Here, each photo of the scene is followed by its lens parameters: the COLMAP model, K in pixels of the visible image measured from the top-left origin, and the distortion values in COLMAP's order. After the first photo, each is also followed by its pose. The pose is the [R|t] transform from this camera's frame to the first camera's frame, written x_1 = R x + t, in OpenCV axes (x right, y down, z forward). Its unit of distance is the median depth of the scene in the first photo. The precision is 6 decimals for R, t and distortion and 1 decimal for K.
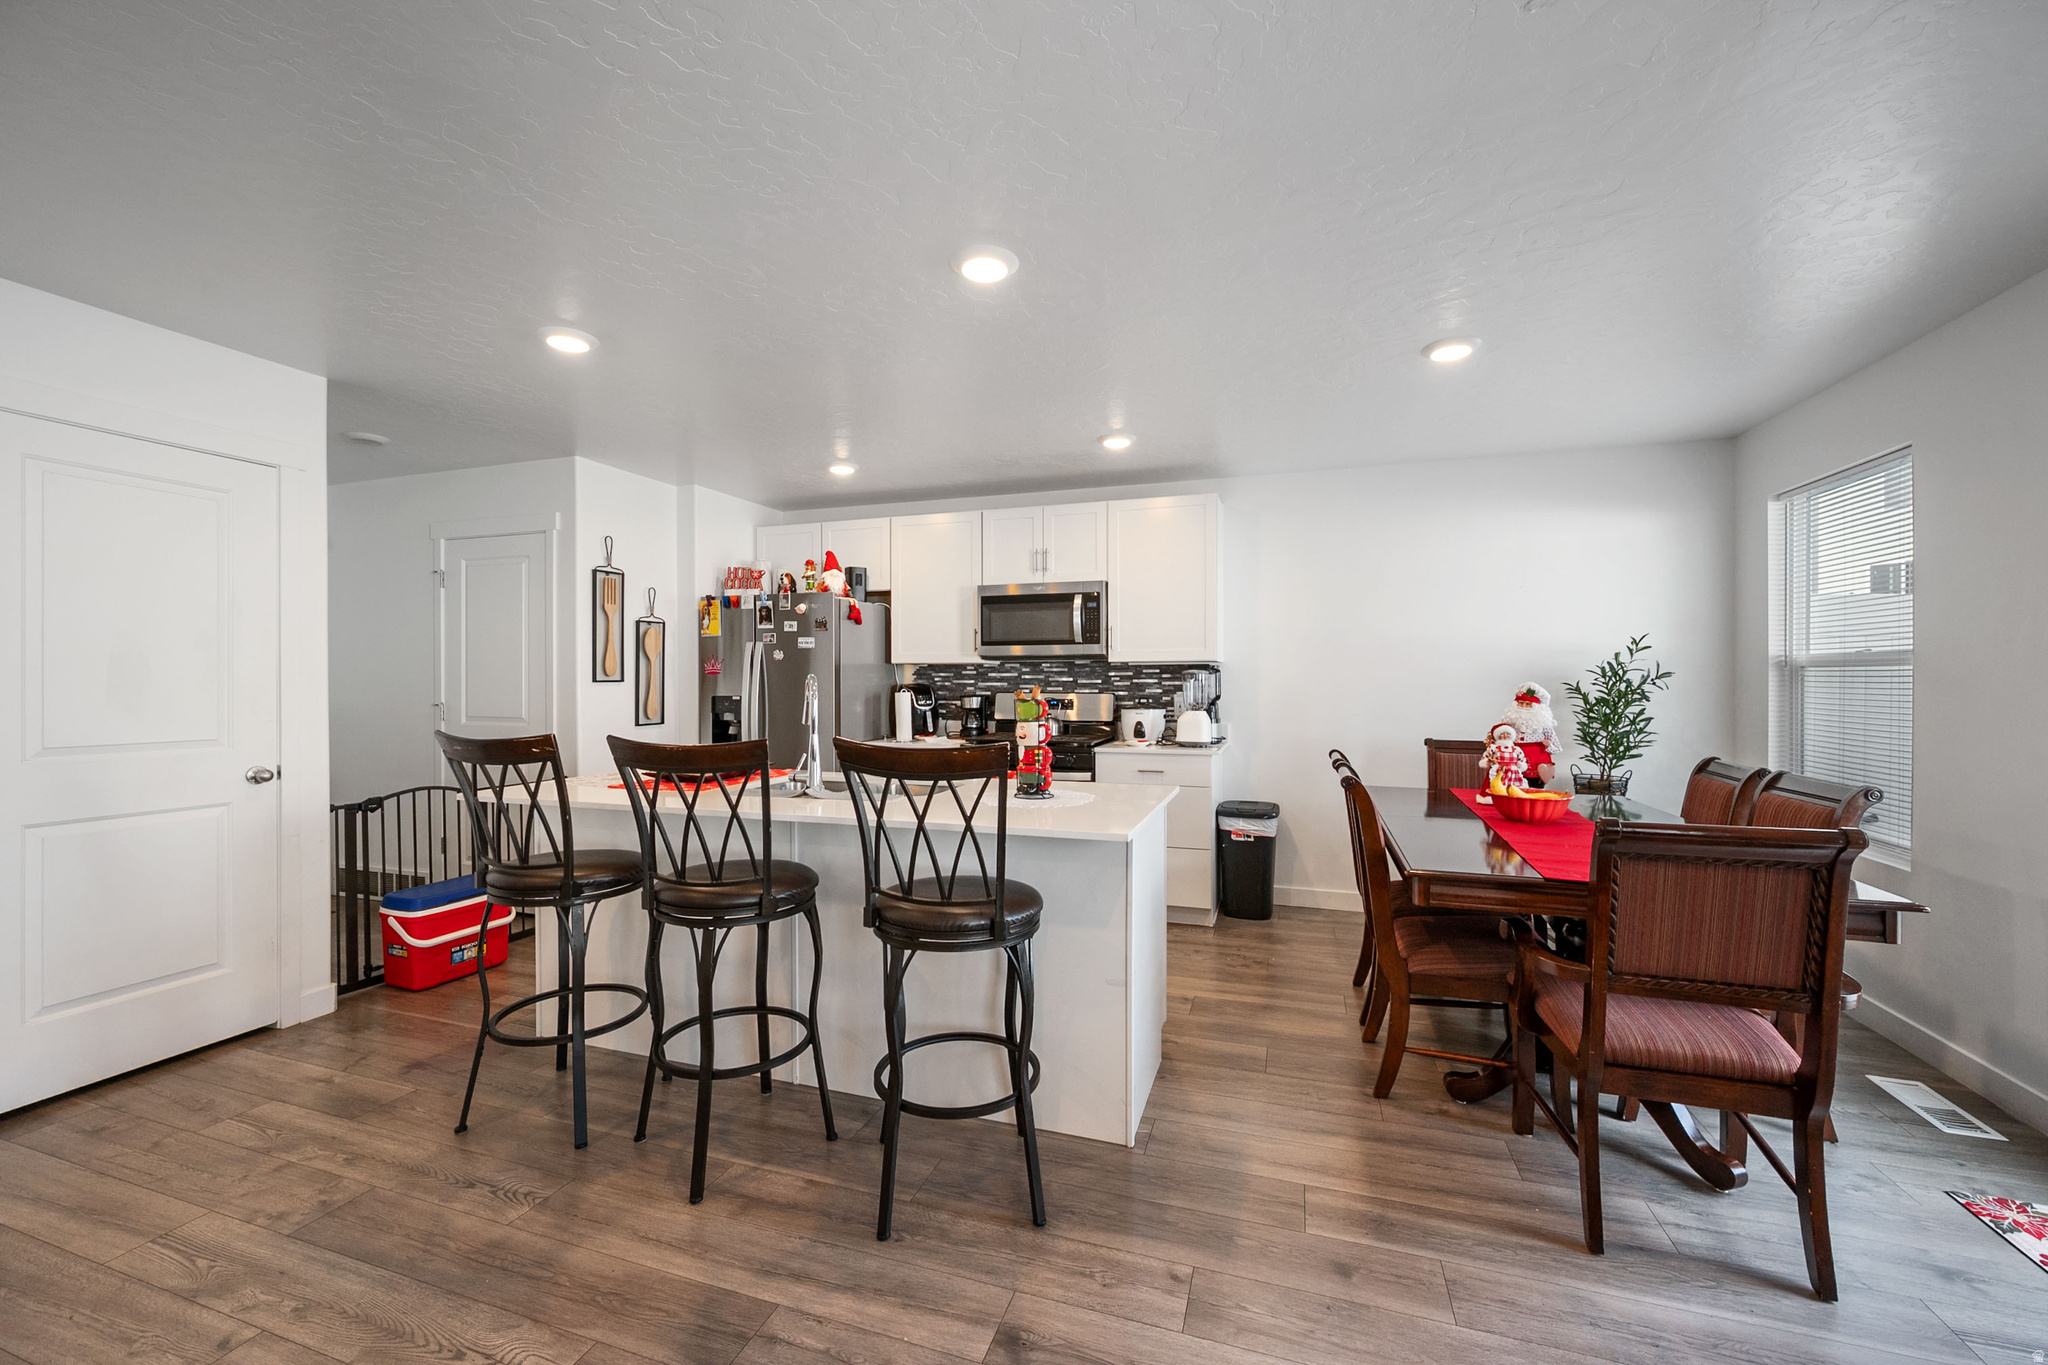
lens RADIAL K [[803.3, 0, 1025.5], [0, 803.3, 684.1], [0, 0, 1]] dist [-0.003743, 0.001005]
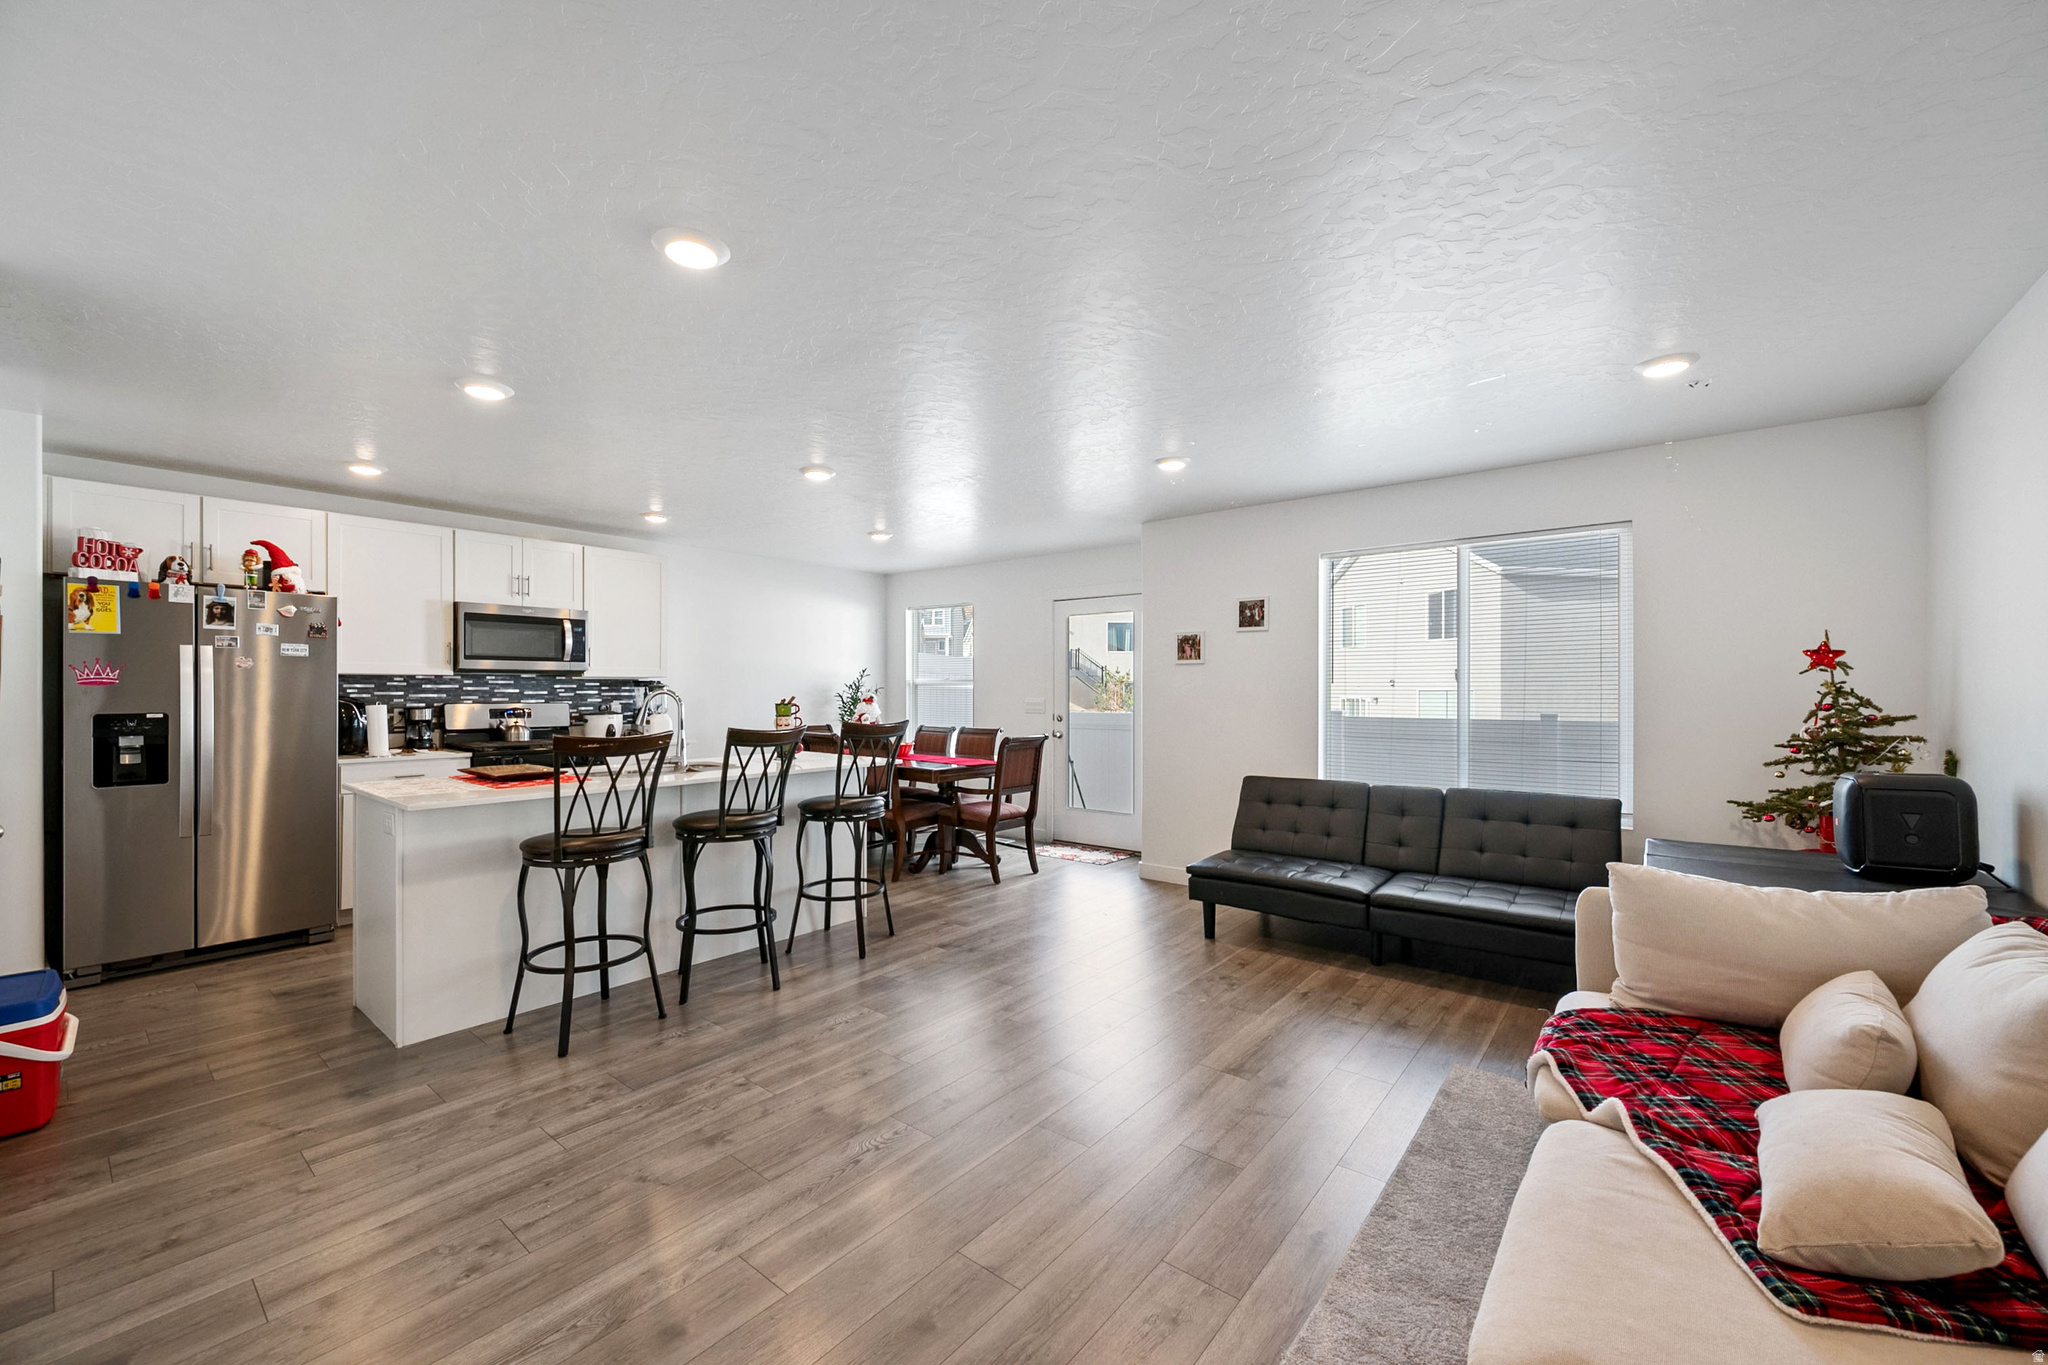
lens RADIAL K [[803.3, 0, 1022.8], [0, 803.3, 689.1], [0, 0, 1]] dist [-0.003743, 0.001005]
pose [[0.350359, 0.001274, 0.936614, -0.854508], [0.003849, 0.999989, -0.002800, -0.003144], [-0.936607, 0.004586, 0.350350, -0.057458]]
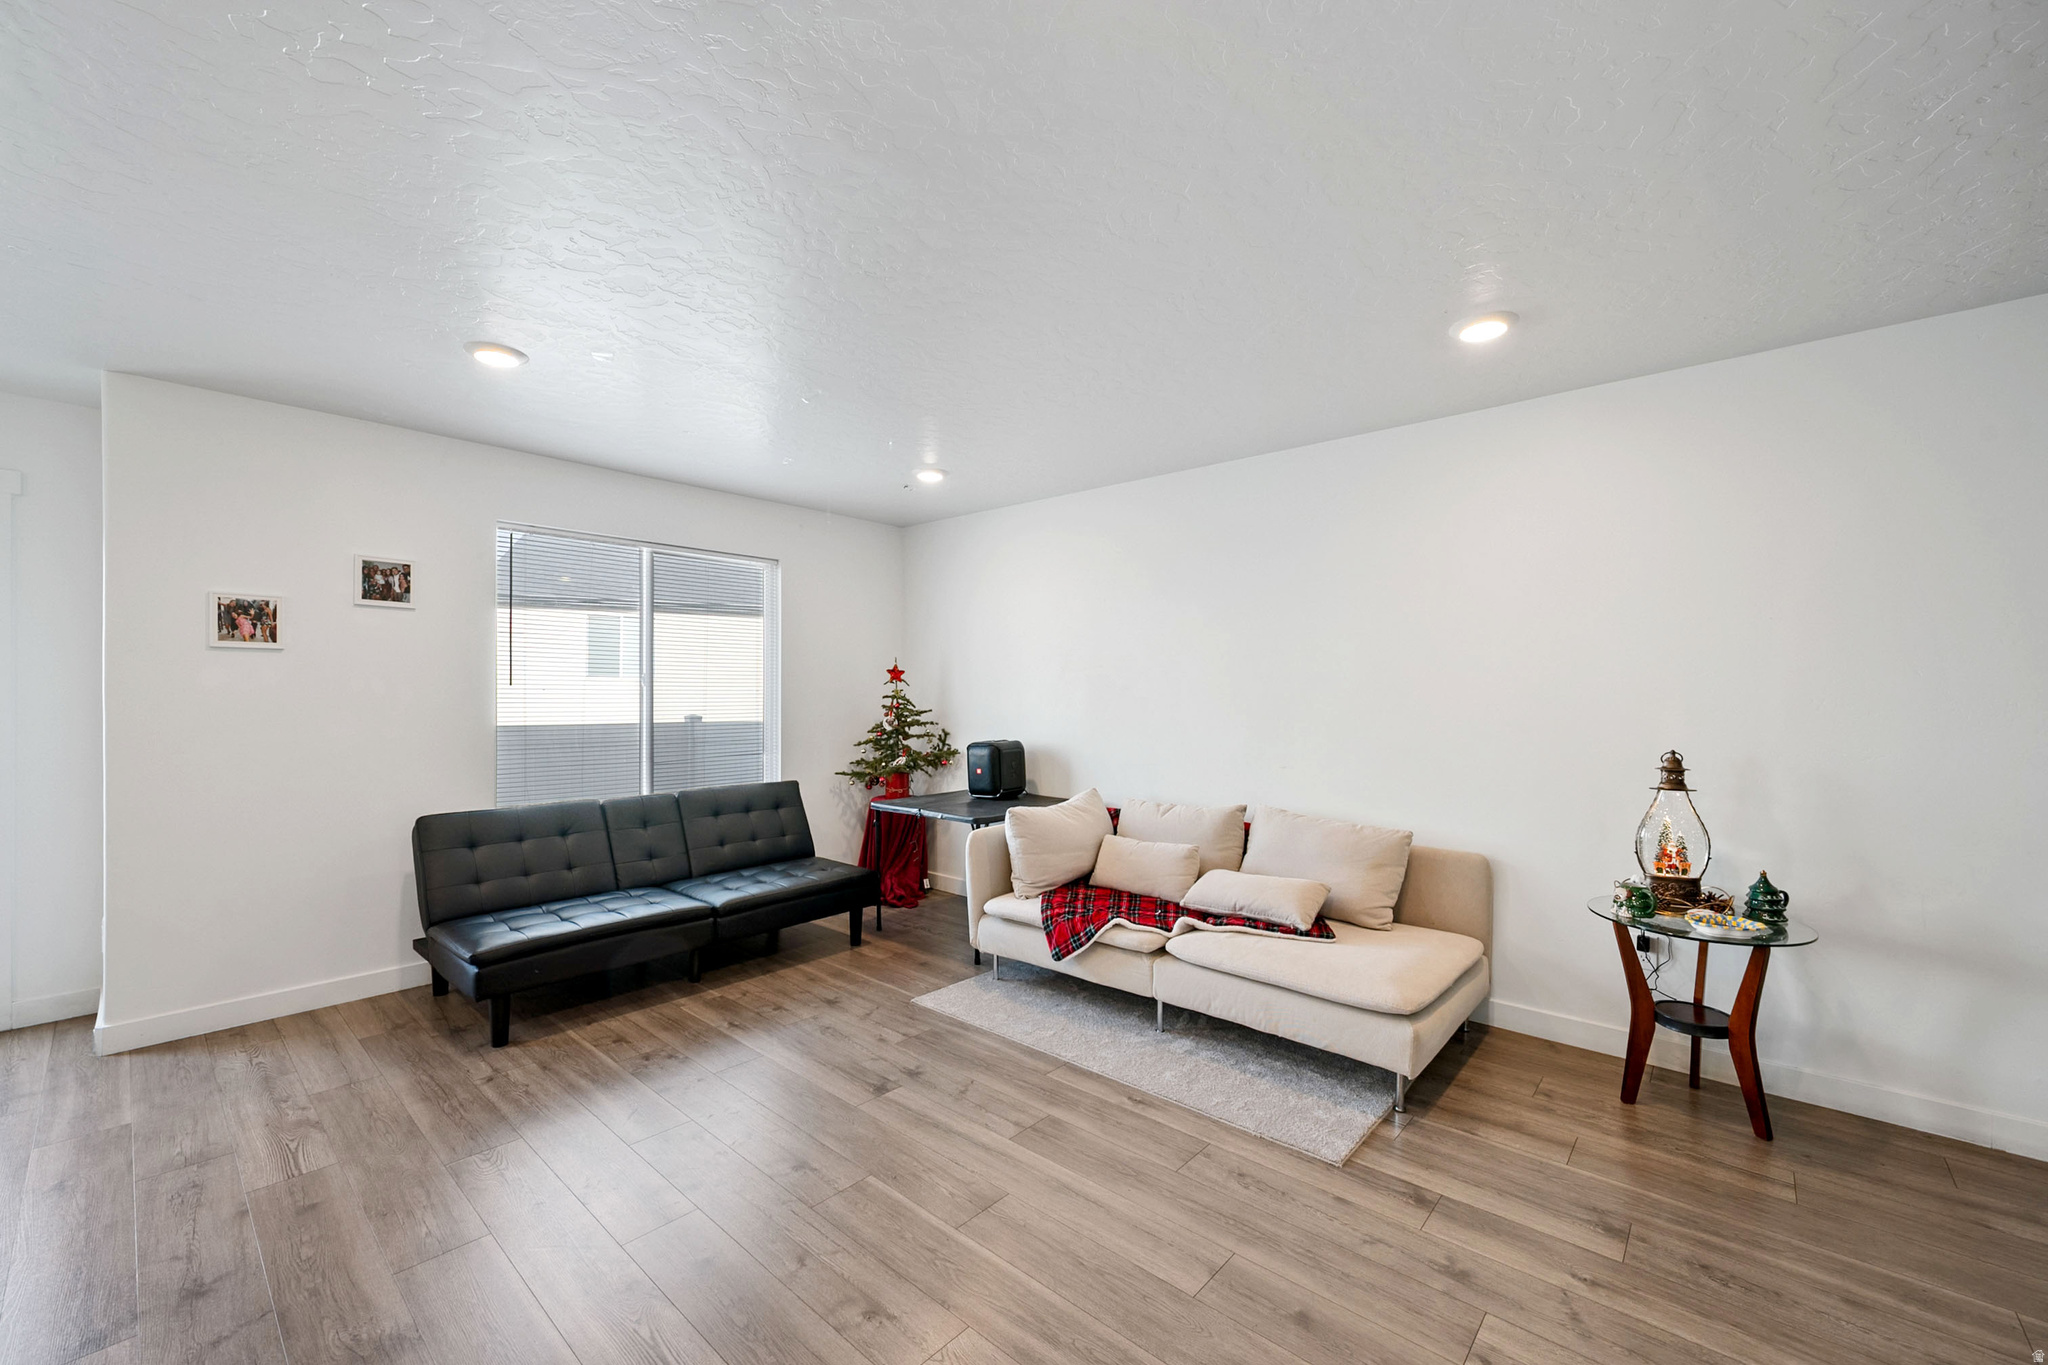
lens RADIAL K [[803.3, 0, 1019.6], [0, 803.3, 691.0], [0, 0, 1]] dist [-0.003743, 0.001005]
pose [[-0.916587, 0.002771, 0.399825, -0.543384], [0.000664, 0.999985, -0.005410, -0.000916], [-0.399834, -0.004693, -0.916575, 0.519925]]
